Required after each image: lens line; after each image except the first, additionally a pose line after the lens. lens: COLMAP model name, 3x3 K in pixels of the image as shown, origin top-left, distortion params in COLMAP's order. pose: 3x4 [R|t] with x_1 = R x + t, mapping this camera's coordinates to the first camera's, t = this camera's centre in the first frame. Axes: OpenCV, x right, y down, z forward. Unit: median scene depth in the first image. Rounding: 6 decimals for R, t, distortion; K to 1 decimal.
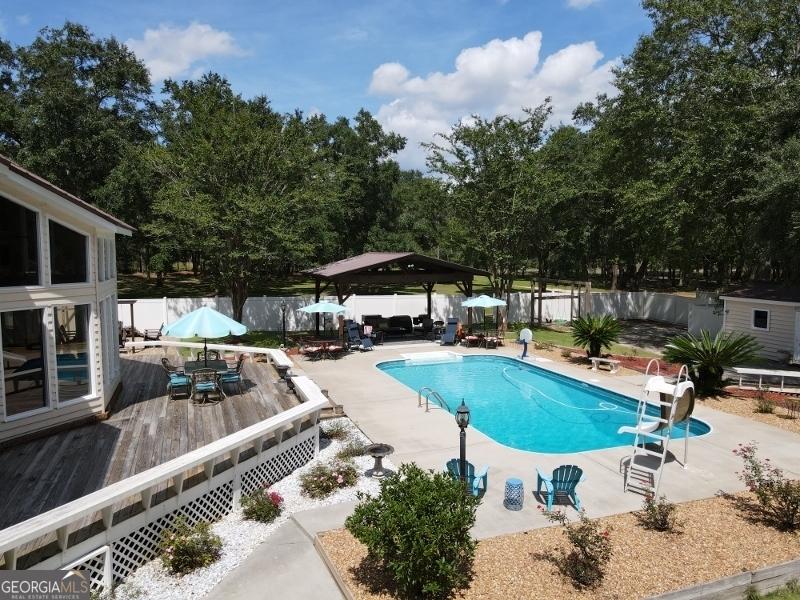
lens RADIAL K [[581.6, 0, 399.4], [0, 581.6, 297.2], [0, 0, 1]] dist [0.019330, 0.000581]
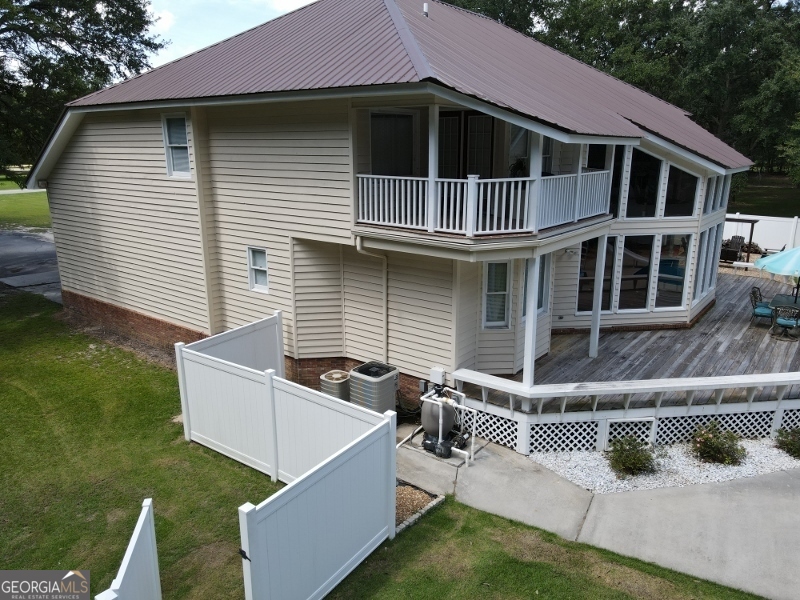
lens RADIAL K [[581.6, 0, 399.4], [0, 581.6, 297.2], [0, 0, 1]] dist [0.019330, 0.000581]
pose [[0.532404, 0.211949, -0.819527, 0.190249], [-0.064480, 0.975488, 0.210395, -0.085071], [0.844031, -0.059172, 0.533020, -0.185821]]
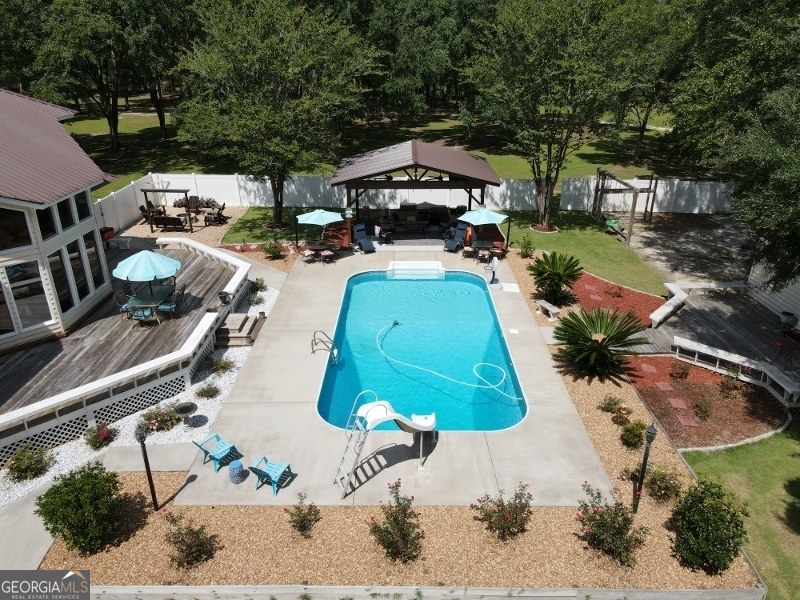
lens RADIAL K [[581.6, 0, 399.4], [0, 581.6, 297.2], [0, 0, 1]] dist [0.019330, 0.000581]
pose [[0.939936, 0.136102, -0.313045, 0.782386], [-0.028179, 0.944882, 0.326195, -0.417563], [0.340186, -0.297781, 0.891964, 0.050105]]
